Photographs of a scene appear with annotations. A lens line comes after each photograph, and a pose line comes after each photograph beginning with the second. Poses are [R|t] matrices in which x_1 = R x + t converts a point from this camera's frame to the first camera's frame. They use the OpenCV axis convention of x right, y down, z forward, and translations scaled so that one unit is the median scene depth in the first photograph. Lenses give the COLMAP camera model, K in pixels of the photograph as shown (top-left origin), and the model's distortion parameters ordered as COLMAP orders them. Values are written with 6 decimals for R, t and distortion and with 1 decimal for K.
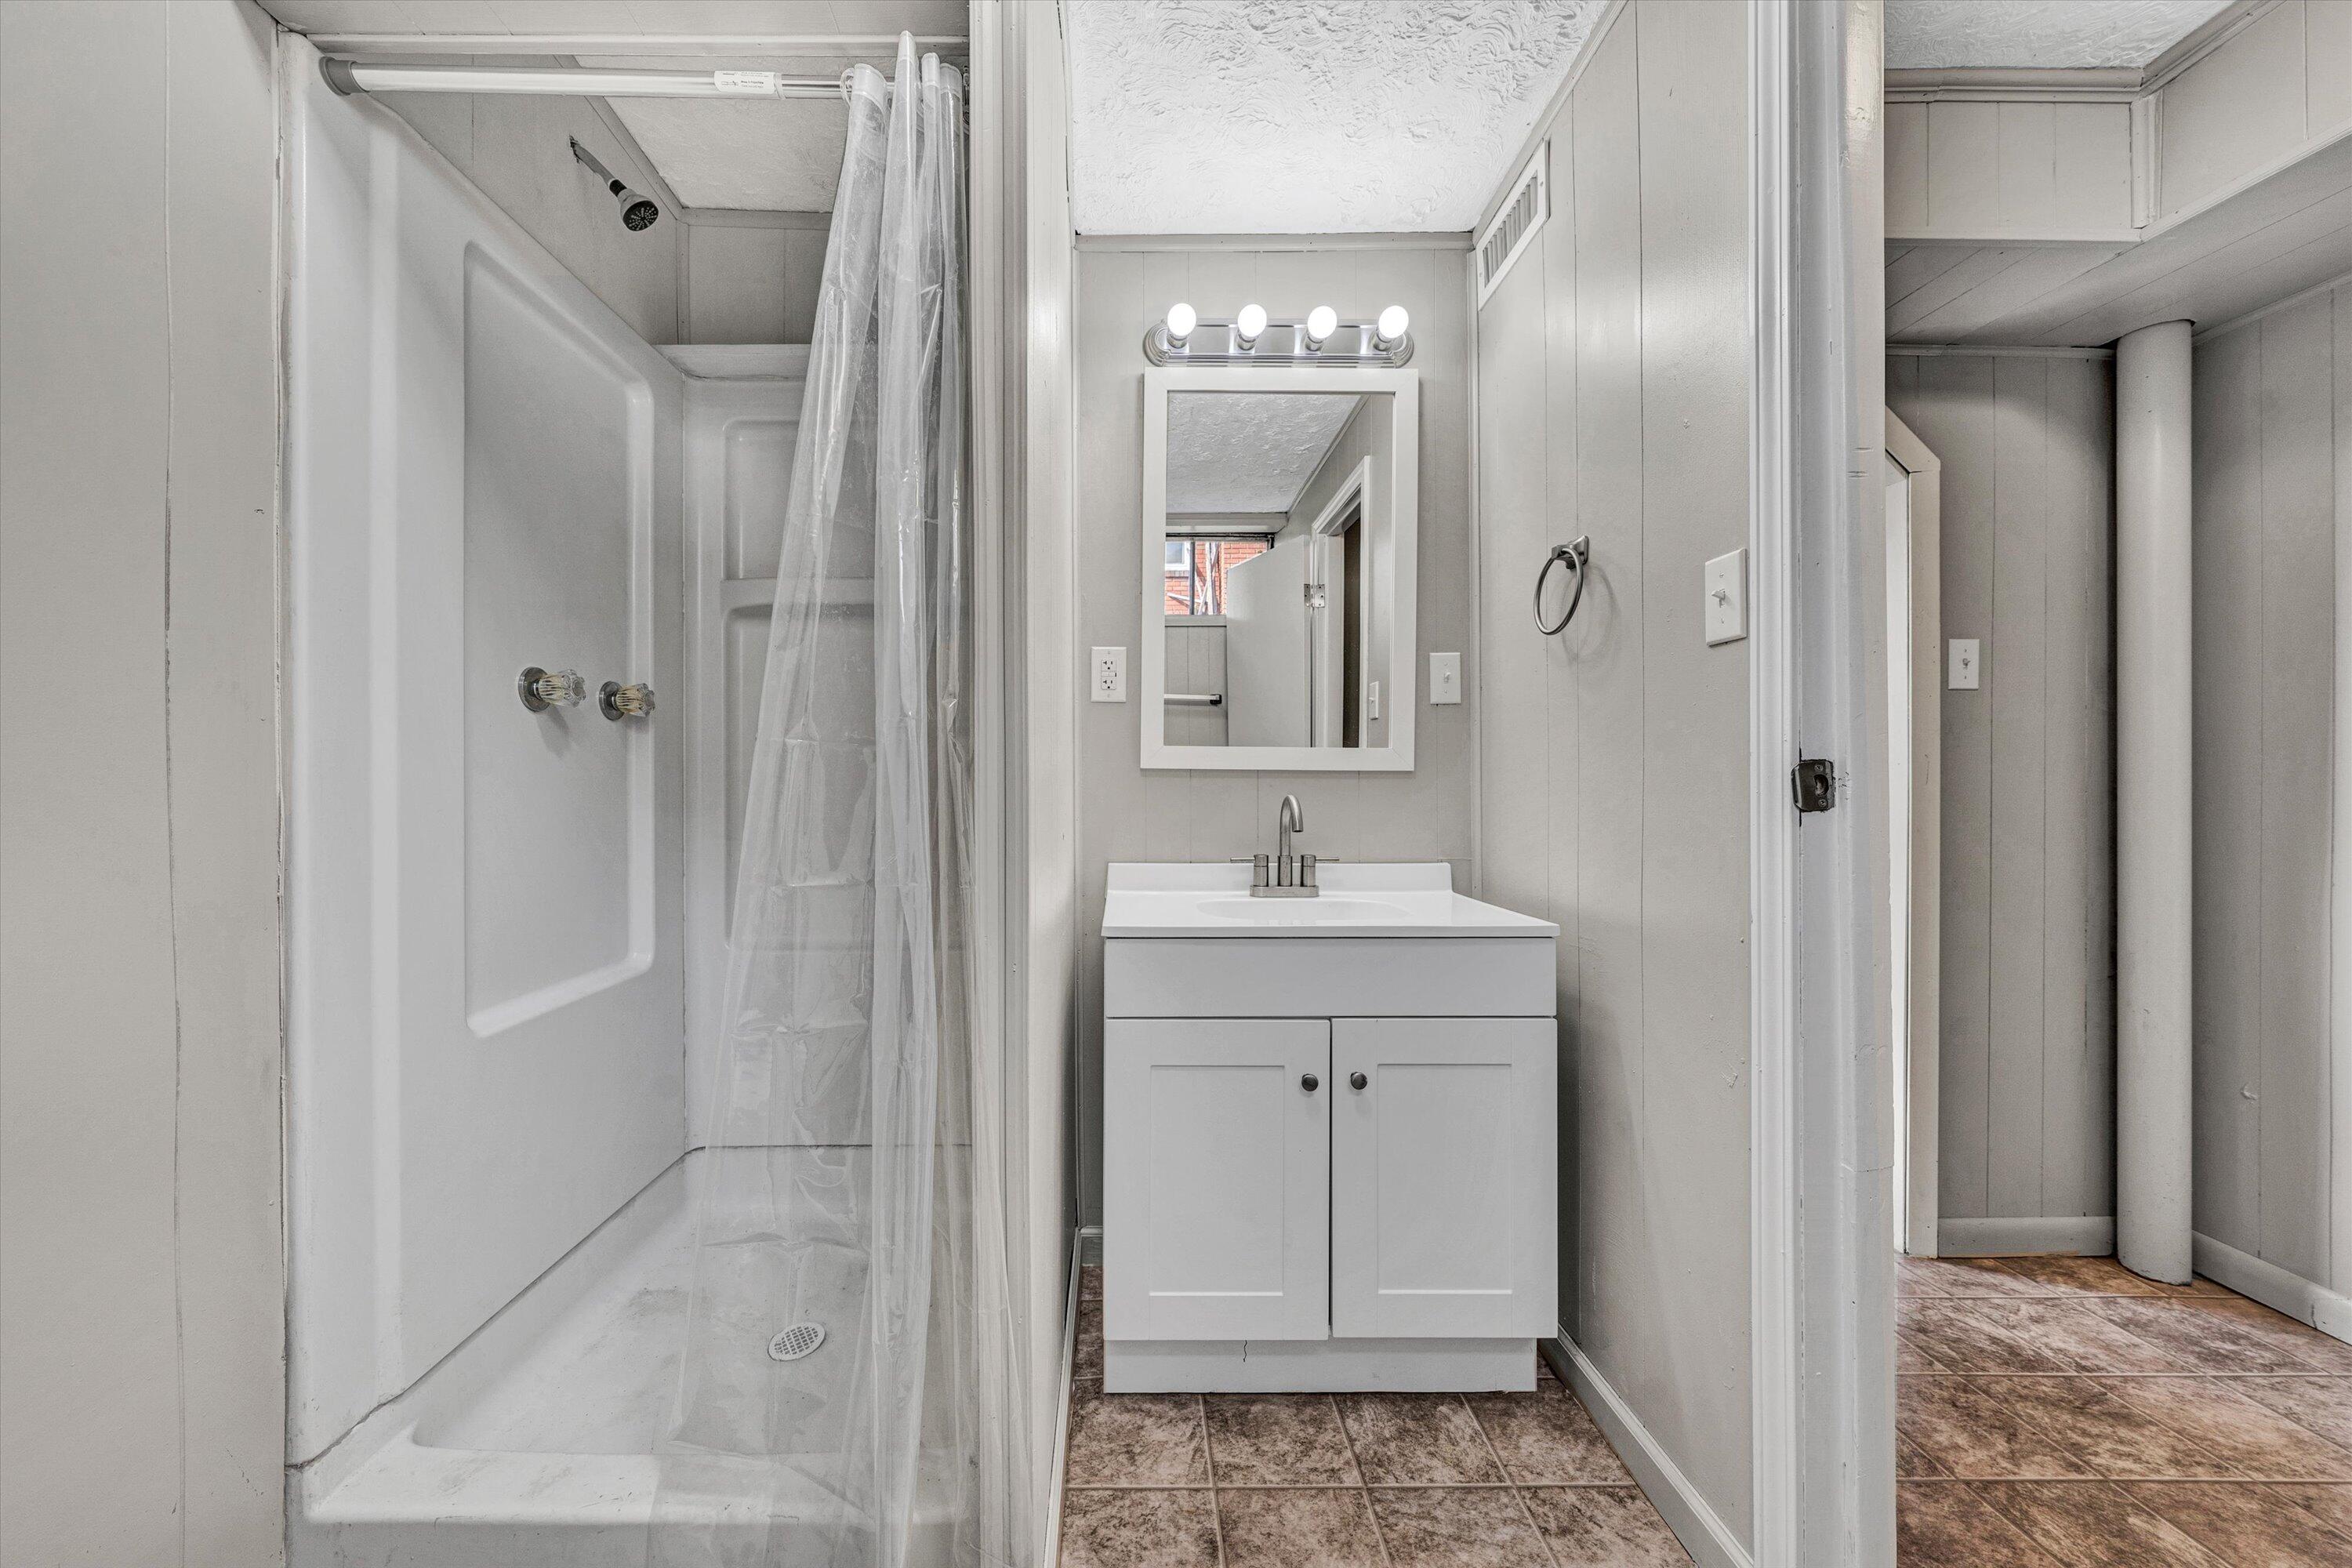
lens RADIAL K [[820.4, 0, 1122.6], [0, 820.4, 781.8], [0, 0, 1]] dist [0.000326, -0.000092]
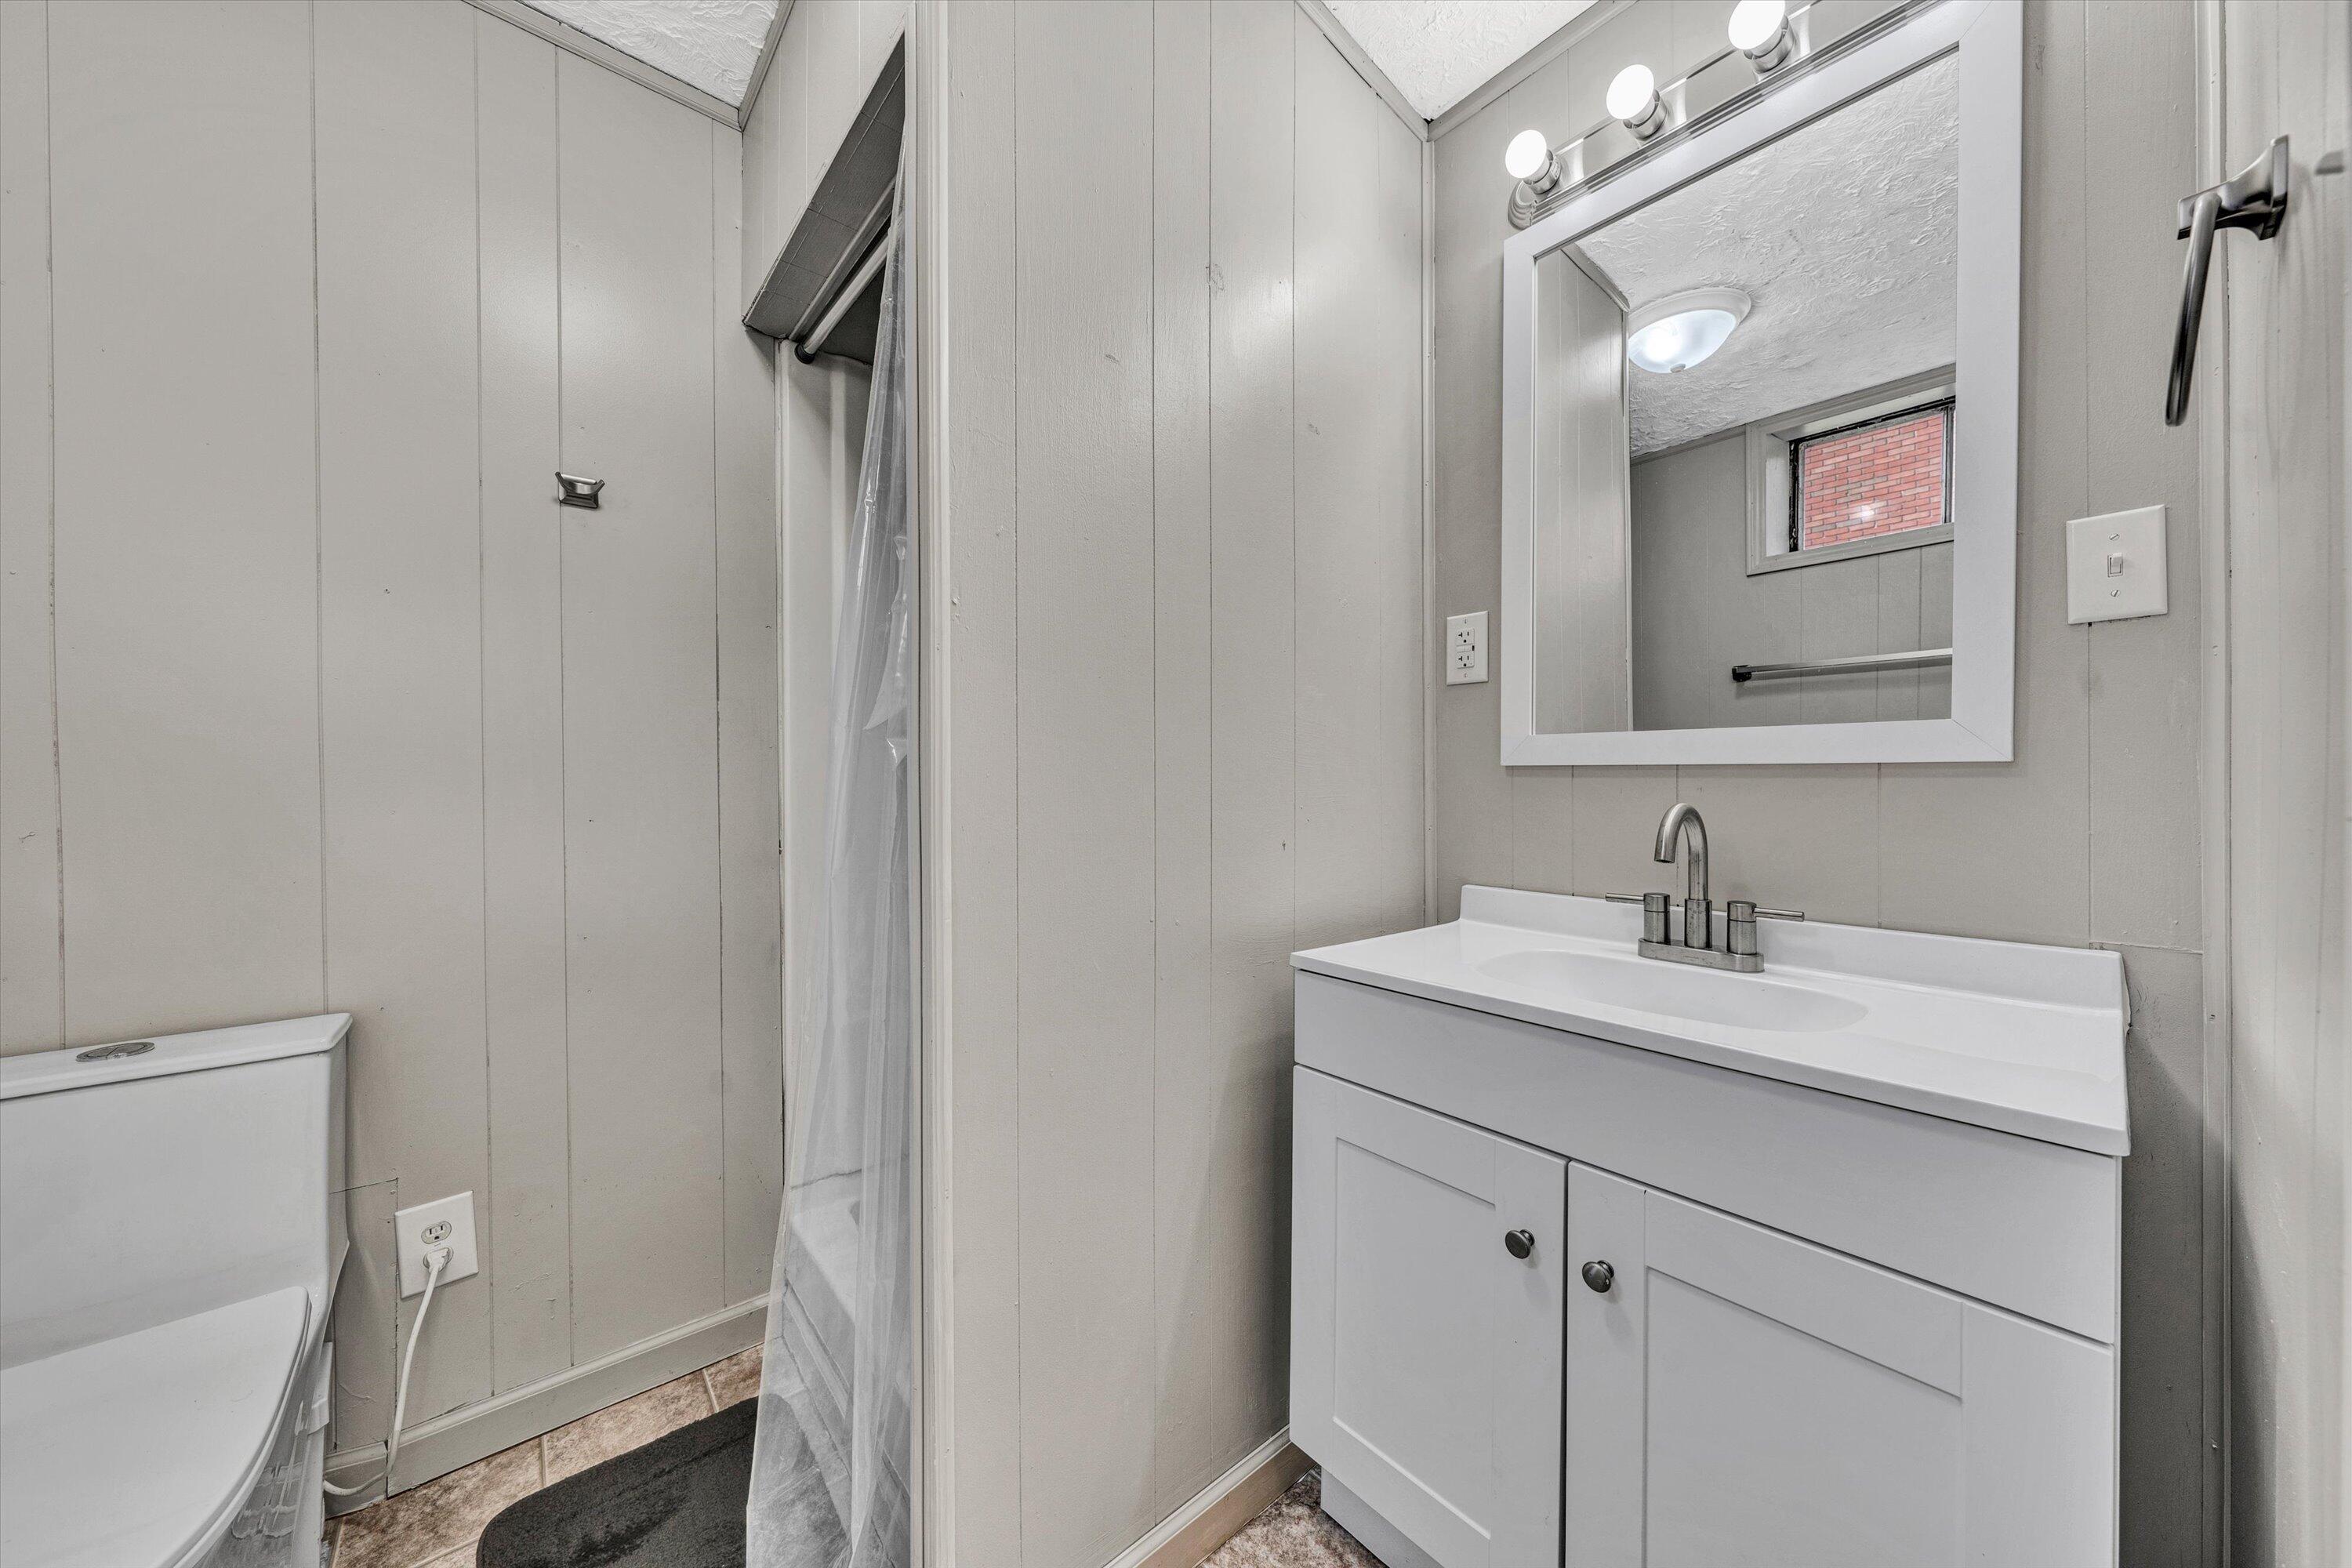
lens RADIAL K [[793.5, 0, 1181.1], [0, 793.5, 789.3], [0, 0, 1]] dist [-0.001352, -0.000085]
pose [[0.647357, 0.004300, -0.762175, 0.406066], [0.000045, 0.999984, 0.005679, 0.001567], [0.762187, -0.003710, 0.647346, 0.296577]]
